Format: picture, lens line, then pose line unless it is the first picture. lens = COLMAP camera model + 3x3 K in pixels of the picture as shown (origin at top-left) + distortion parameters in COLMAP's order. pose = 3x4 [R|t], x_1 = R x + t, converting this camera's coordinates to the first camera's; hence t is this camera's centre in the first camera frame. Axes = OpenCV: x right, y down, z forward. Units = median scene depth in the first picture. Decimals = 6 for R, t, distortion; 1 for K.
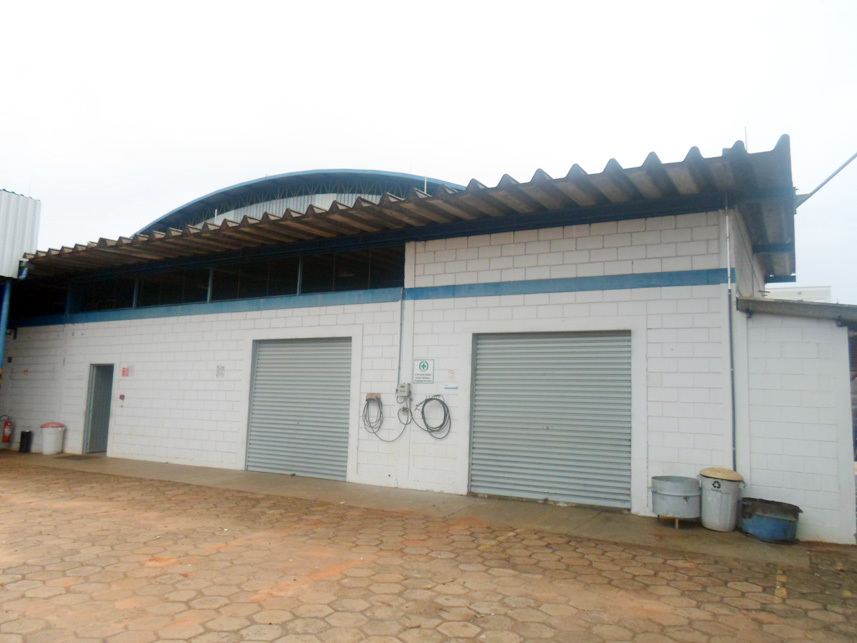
lens RADIAL K [[634.5, 0, 427.2], [0, 634.5, 314.2], [0, 0, 1]] dist [0.014207, -0.010196]
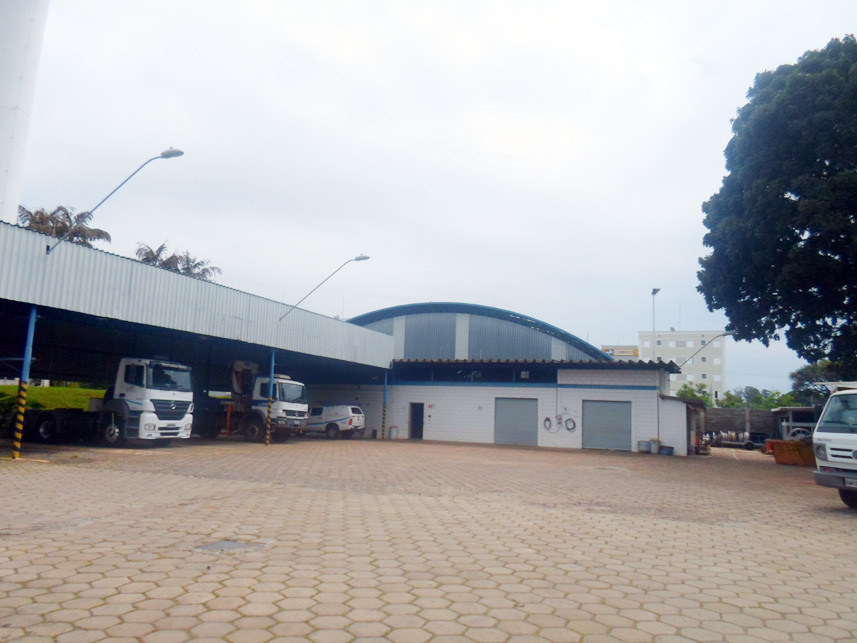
lens RADIAL K [[634.5, 0, 422.3], [0, 634.5, 313.5], [0, 0, 1]] dist [0.014207, -0.010196]
pose [[0.994064, 0.033191, 0.103609, -1.061928], [-0.030051, 0.999045, -0.031721, -0.274814], [-0.104563, 0.028420, 0.994112, -2.105375]]
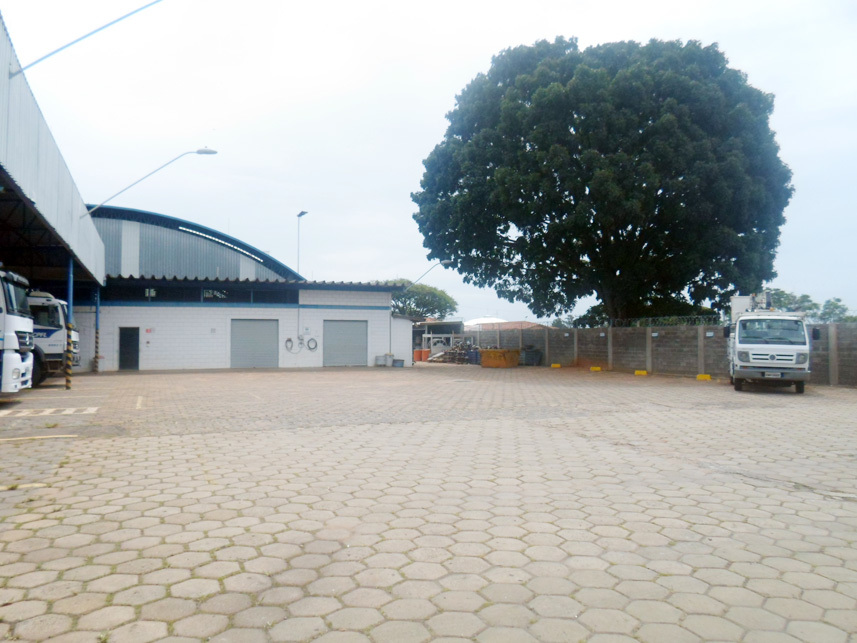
lens RADIAL K [[634.5, 0, 423.9], [0, 634.5, 317.6], [0, 0, 1]] dist [0.014207, -0.010196]
pose [[0.655999, 0.004402, 0.754749, -2.035438], [-0.080876, 0.994635, 0.064493, -0.233011], [-0.750417, -0.103348, 0.652835, -1.534426]]
